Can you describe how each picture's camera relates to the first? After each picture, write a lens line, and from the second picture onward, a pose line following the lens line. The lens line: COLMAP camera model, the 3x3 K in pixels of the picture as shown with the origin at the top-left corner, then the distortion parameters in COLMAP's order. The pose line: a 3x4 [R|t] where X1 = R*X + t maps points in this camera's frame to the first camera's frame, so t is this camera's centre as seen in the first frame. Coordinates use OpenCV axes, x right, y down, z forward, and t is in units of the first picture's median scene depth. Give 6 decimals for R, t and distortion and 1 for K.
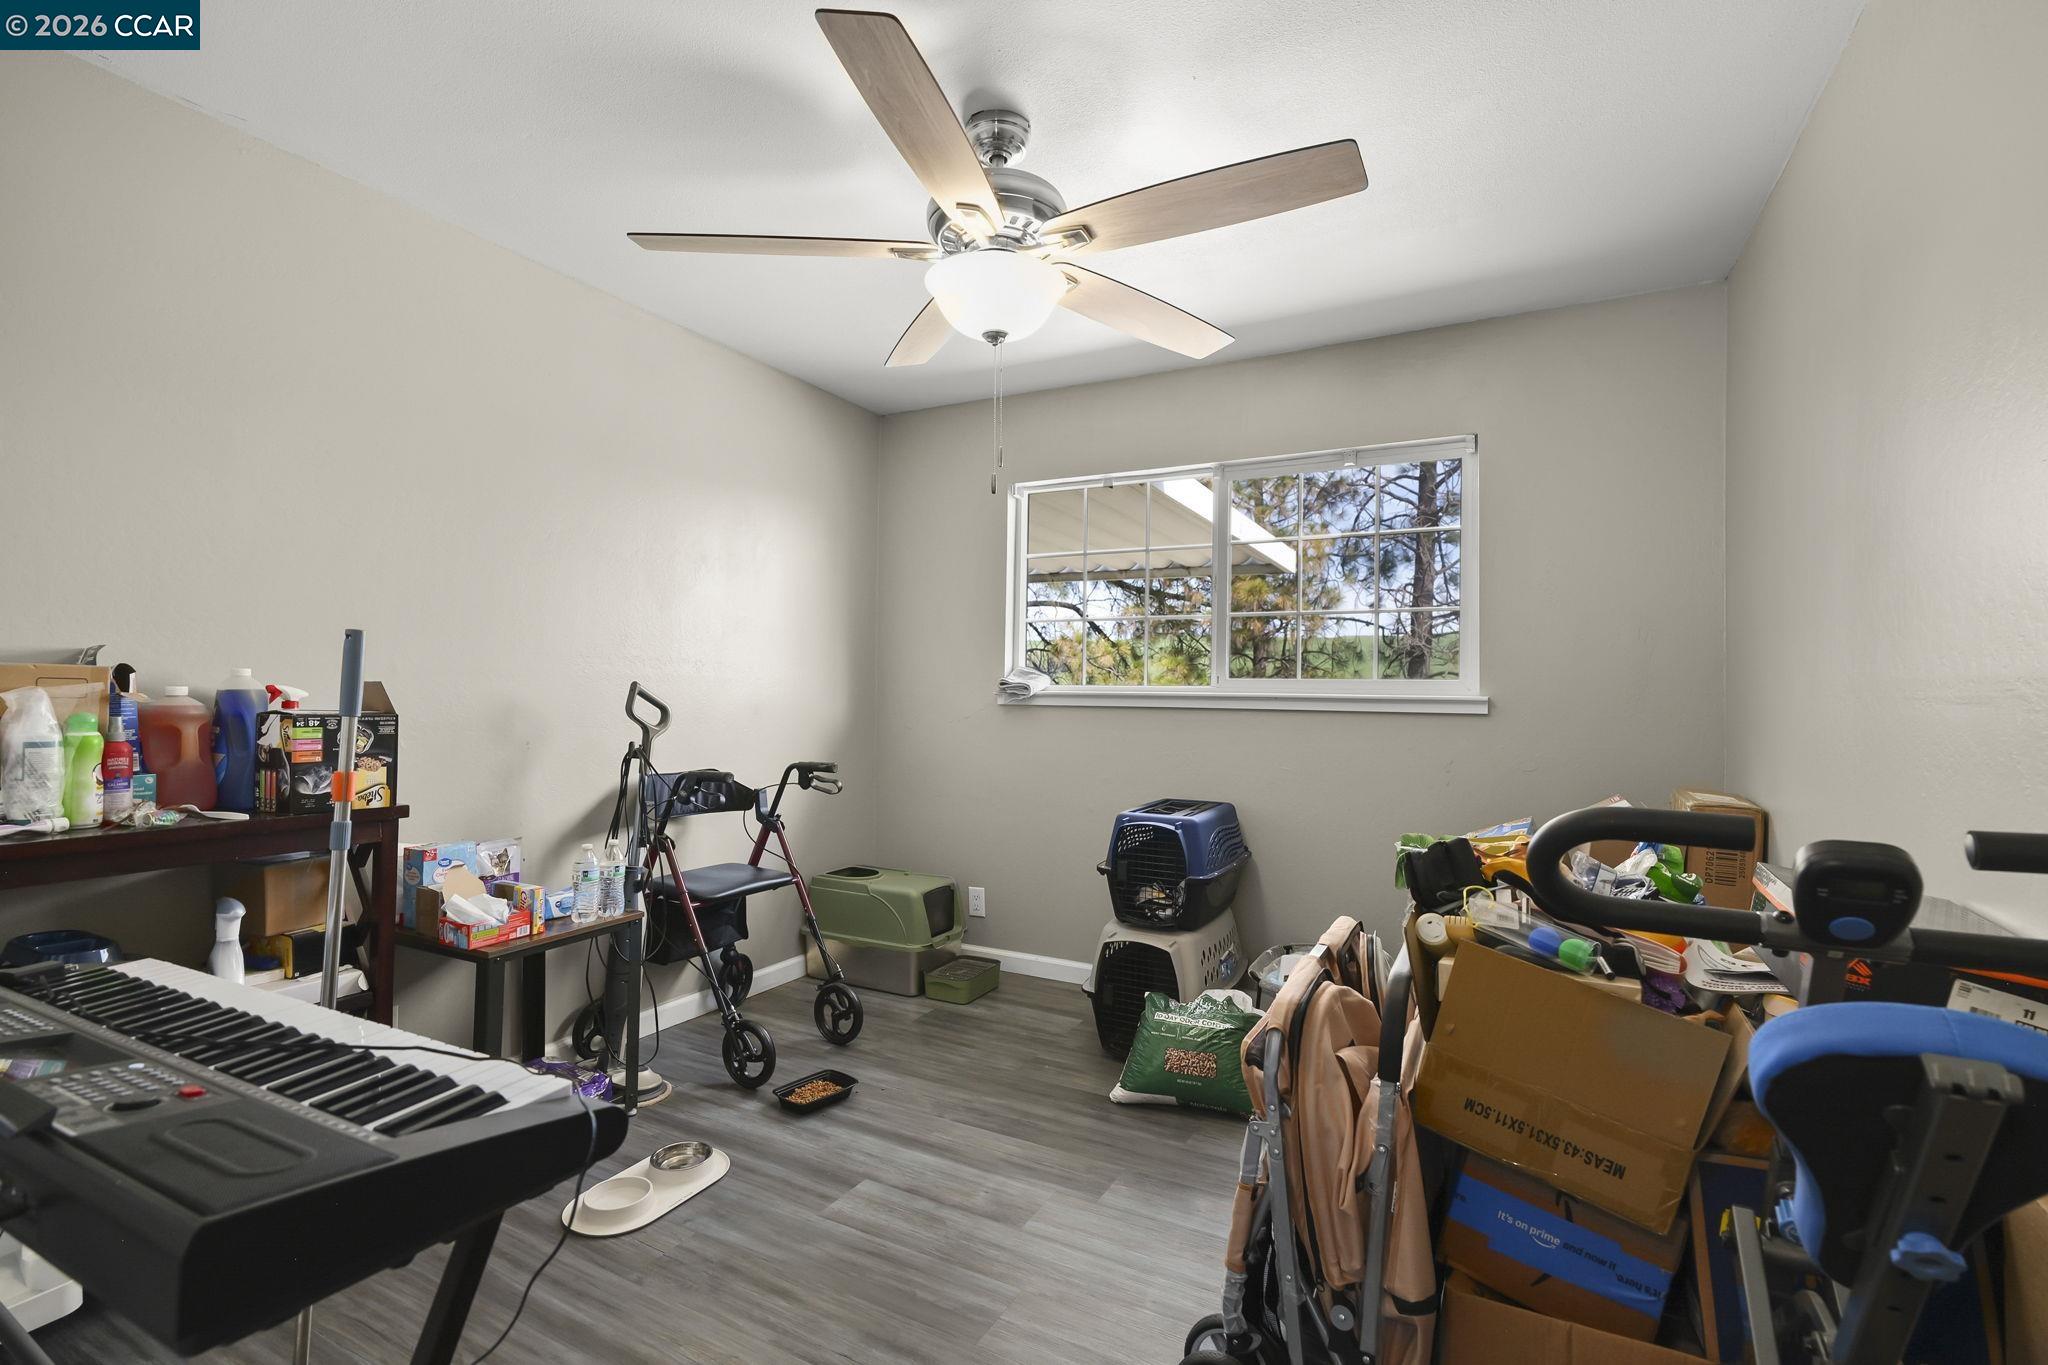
lens RADIAL K [[926.1, 0, 1026.0], [0, 926.1, 674.9], [0, 0, 1]] dist [-0.000057, 0.000629]
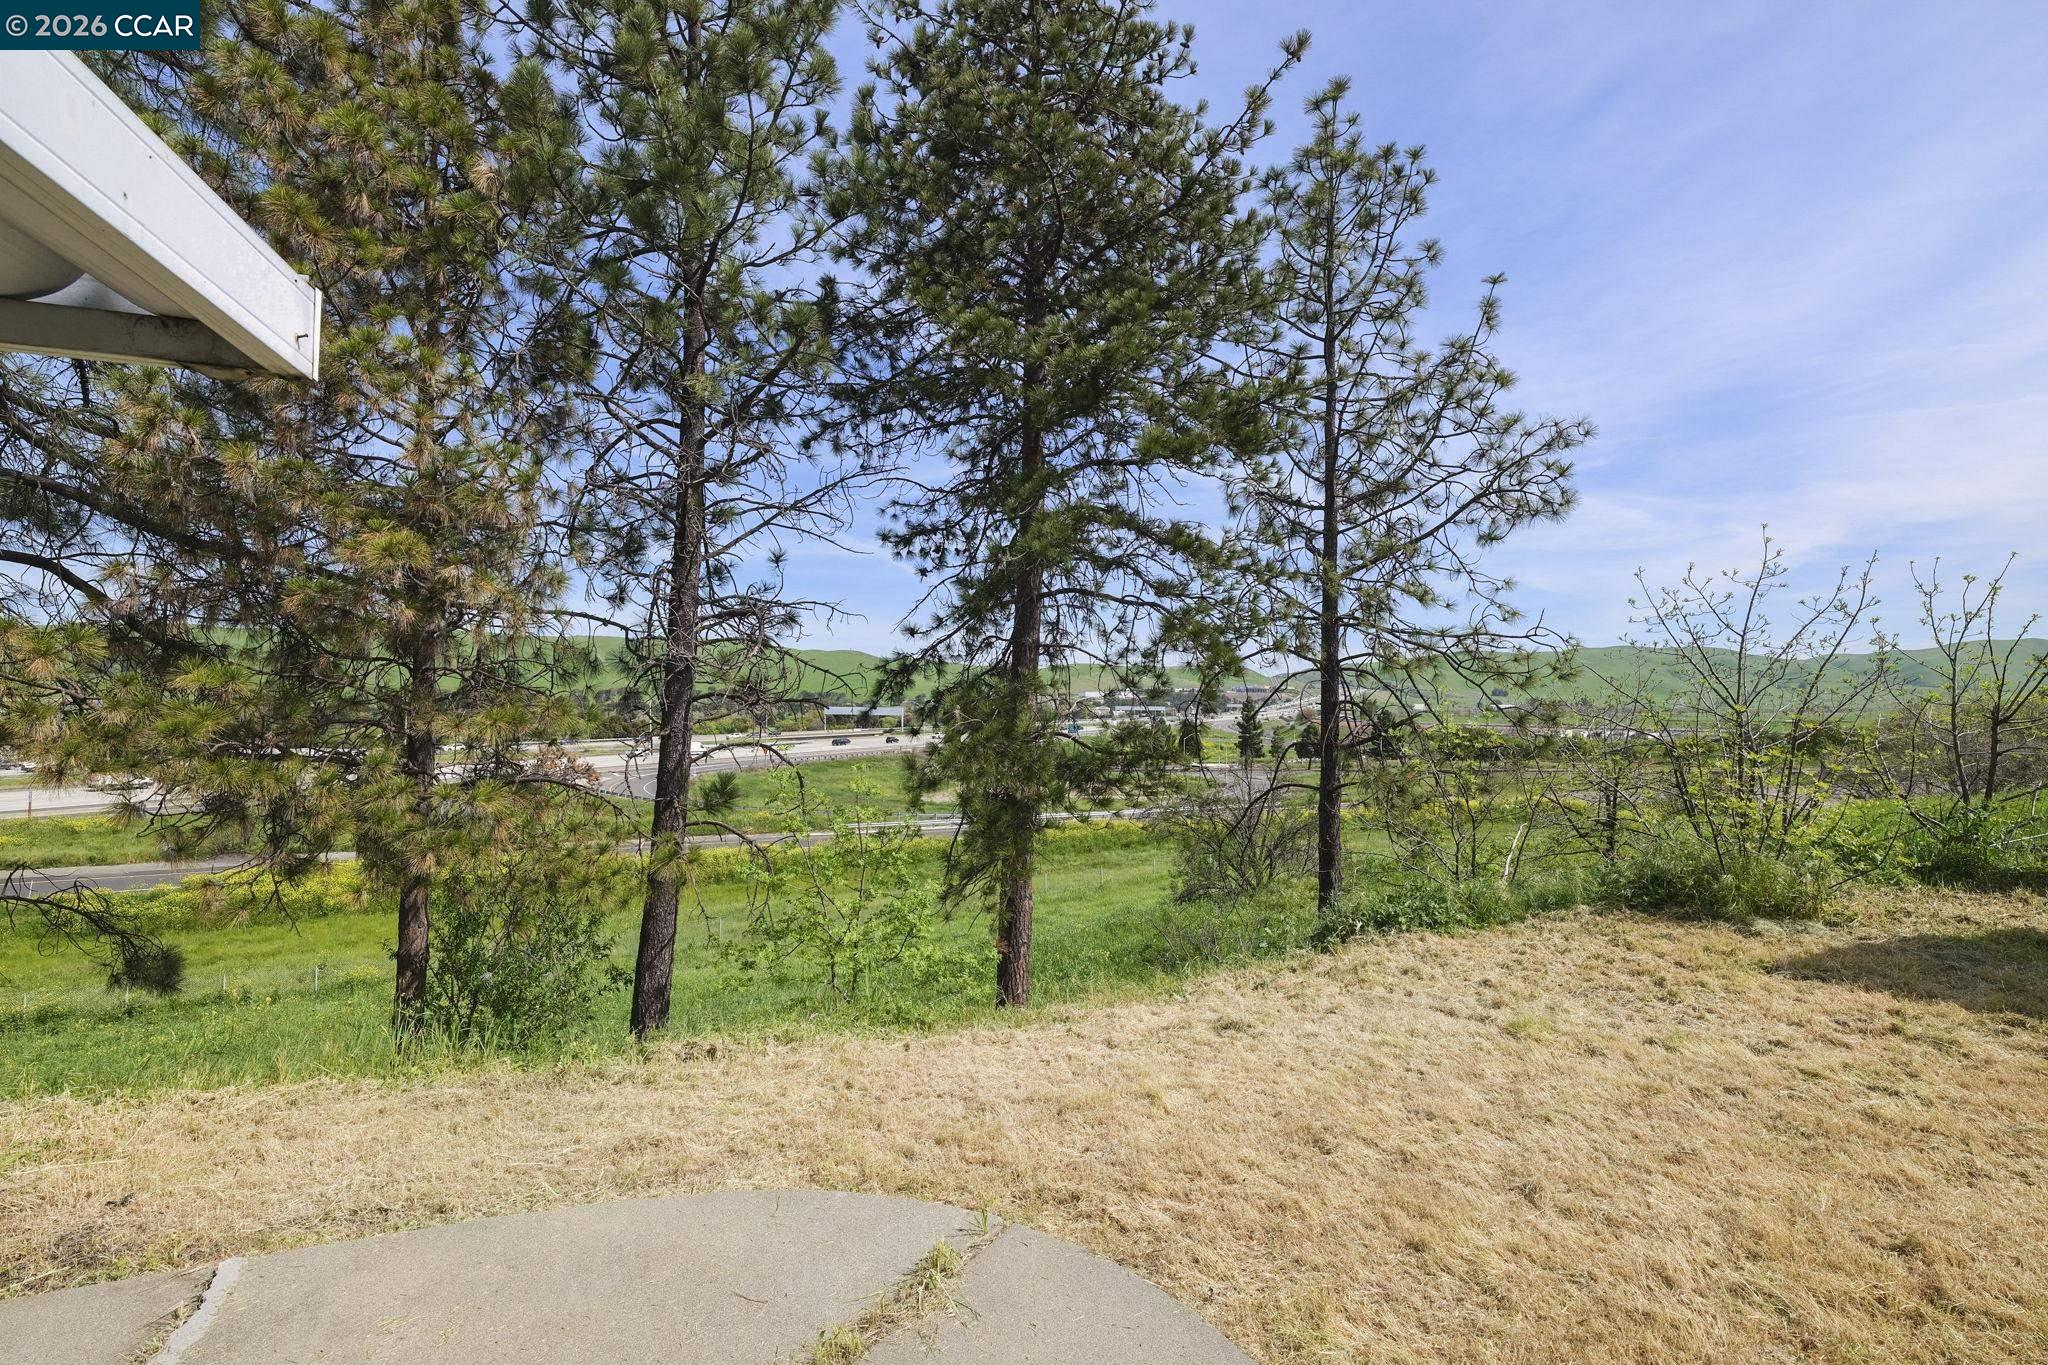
lens RADIAL K [[926.1, 0, 1026.0], [0, 926.1, 674.9], [0, 0, 1]] dist [-0.000057, 0.000629]
pose [[0.709639, 0.007855, 0.704522, 0.102261], [-0.005725, 0.999969, -0.005383, -0.012886], [-0.704542, -0.000214, 0.709662, 0.282389]]
